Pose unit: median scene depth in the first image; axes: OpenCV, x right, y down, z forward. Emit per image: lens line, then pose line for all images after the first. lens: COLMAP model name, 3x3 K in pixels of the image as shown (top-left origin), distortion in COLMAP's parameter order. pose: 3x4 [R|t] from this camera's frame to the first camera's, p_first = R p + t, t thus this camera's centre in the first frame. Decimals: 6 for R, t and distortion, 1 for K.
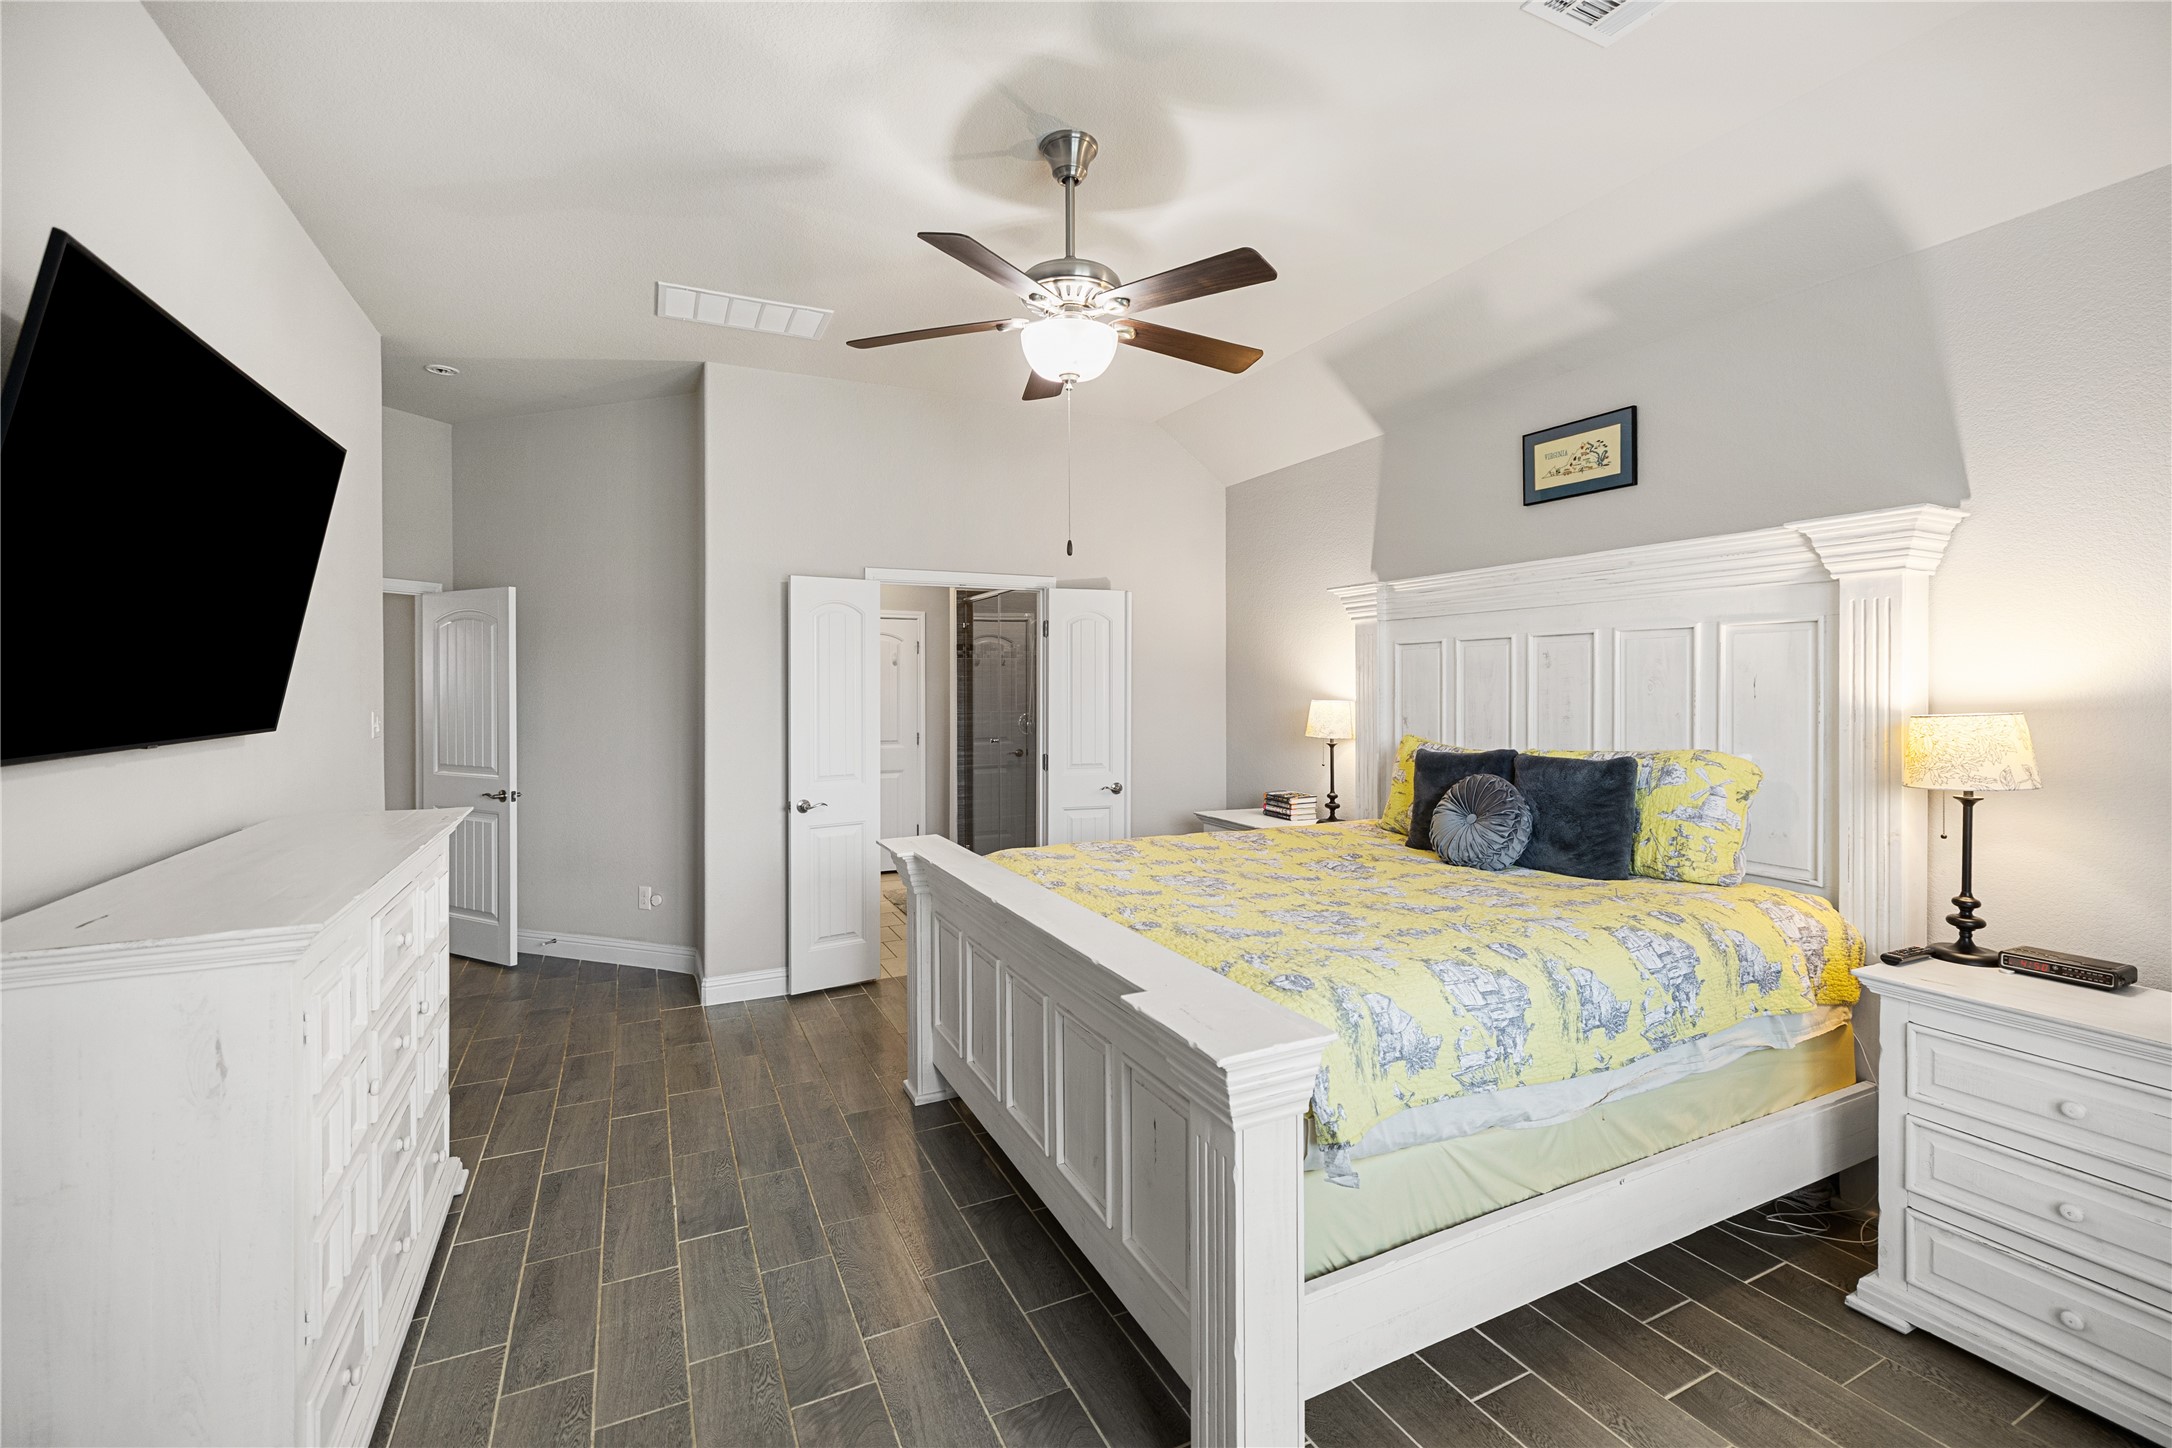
lens RADIAL K [[946.2, 0, 1121.6], [0, 946.2, 684.5], [0, 0, 1]] dist [0.002438, 0.000010]
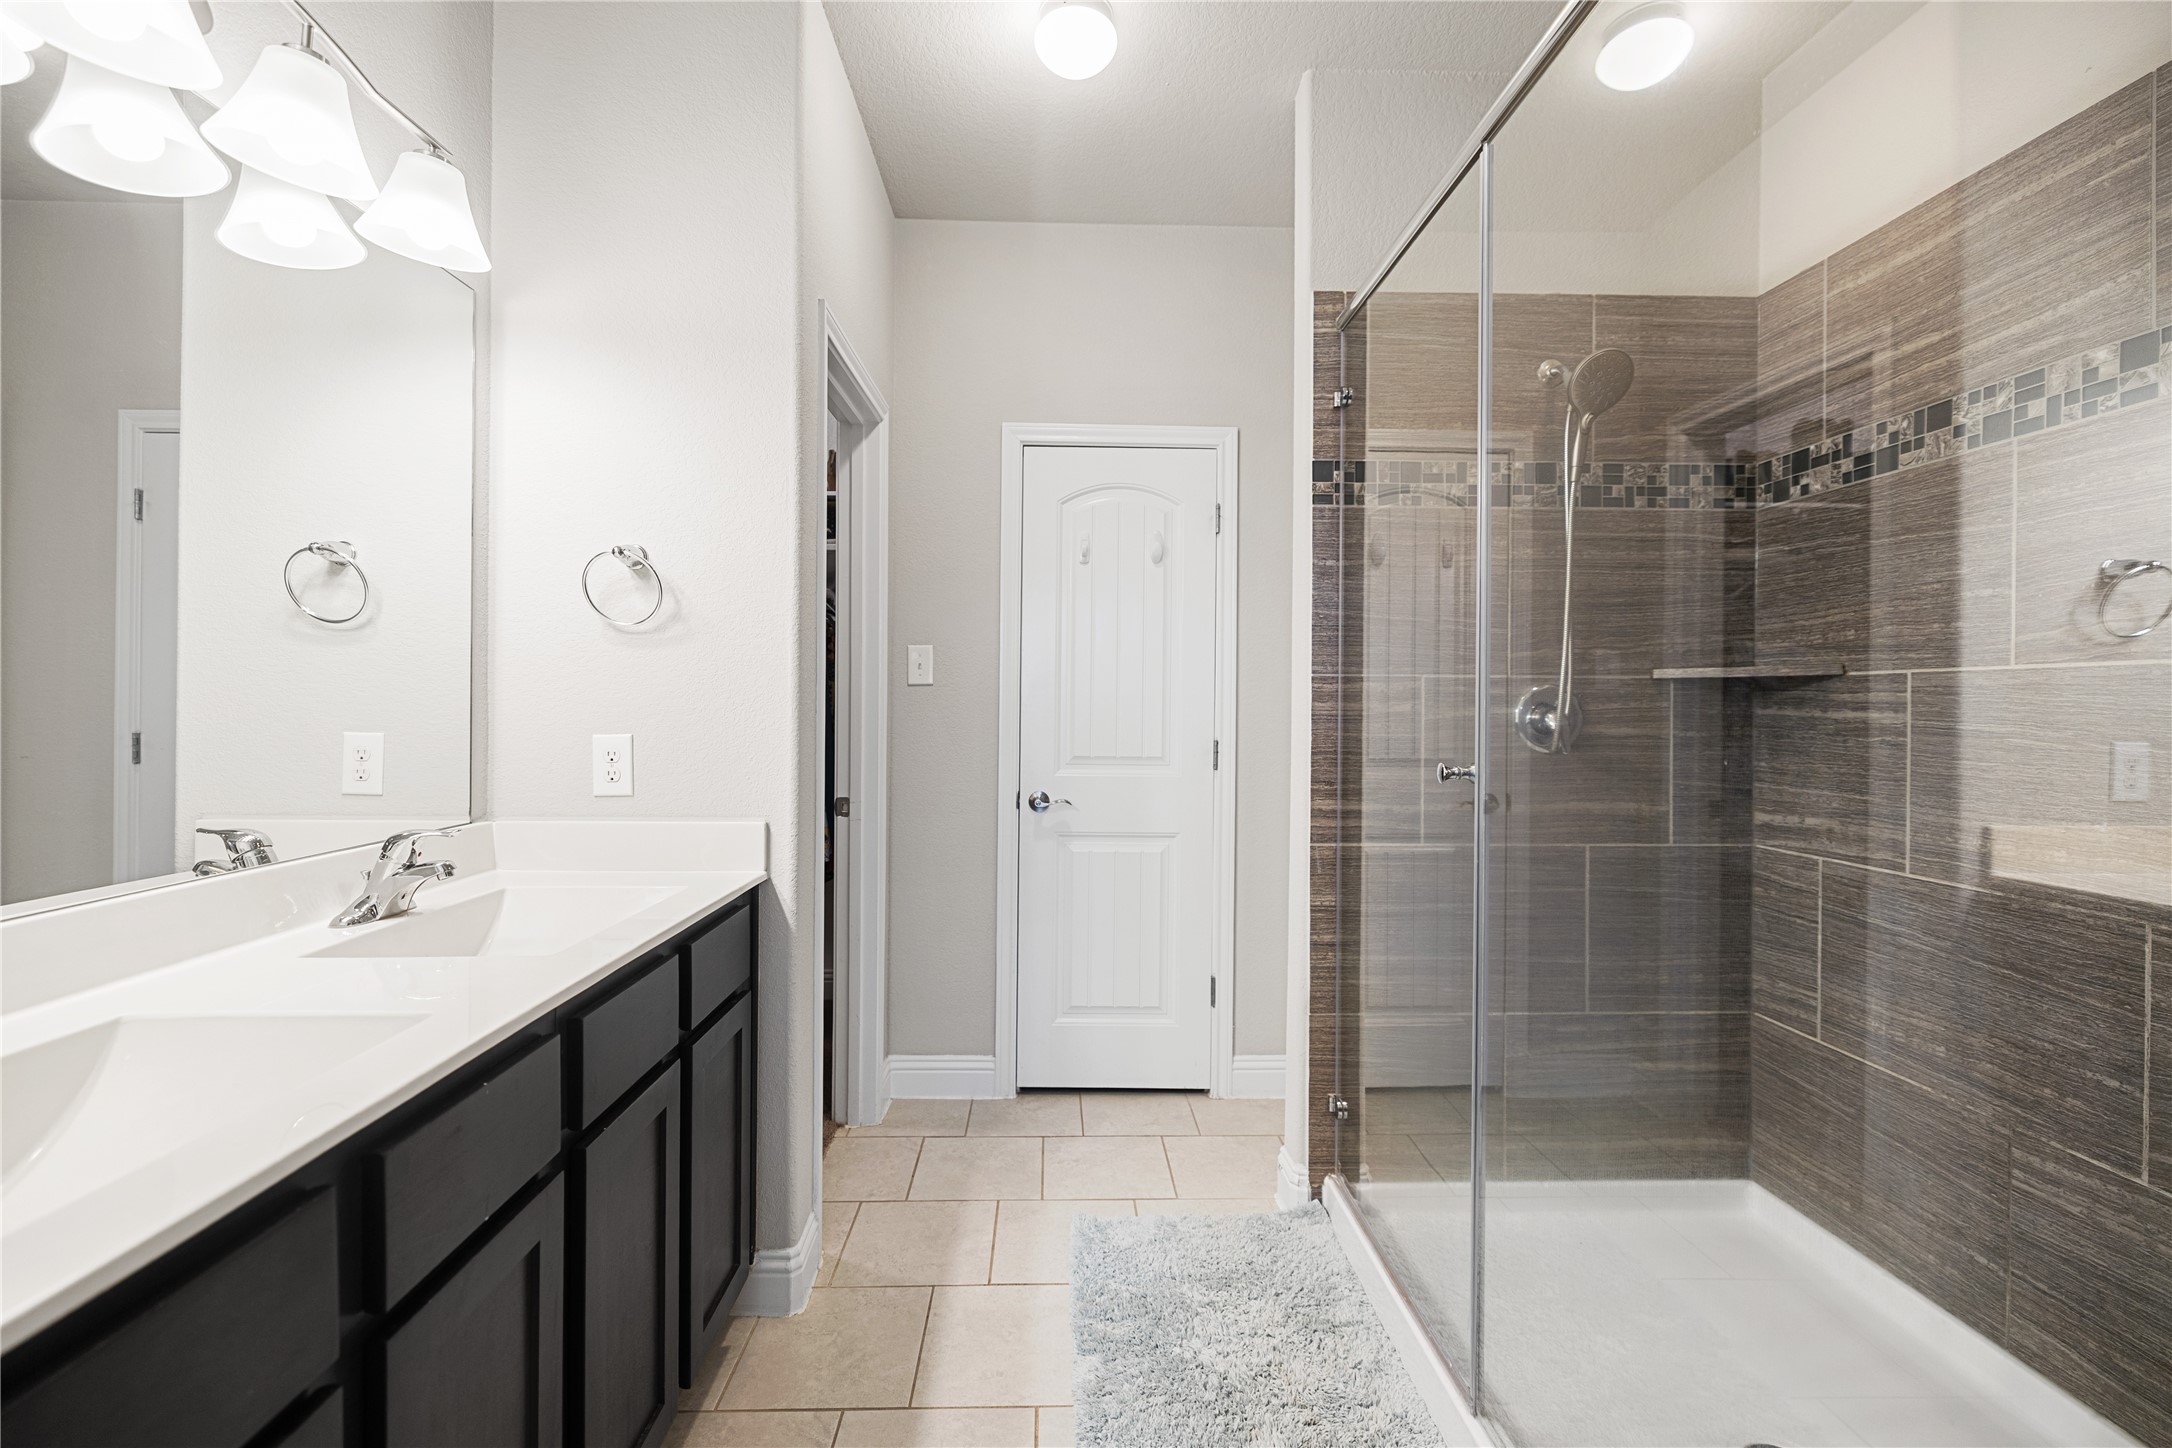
lens RADIAL K [[946.2, 0, 1088.5], [0, 946.2, 709.1], [0, 0, 1]] dist [0.002438, 0.000010]
pose [[0.906271, 0.012083, -0.422524, -0.106871], [-0.009544, 0.999921, 0.008123, 0.038587], [0.422589, -0.003329, 0.906315, 0.678339]]
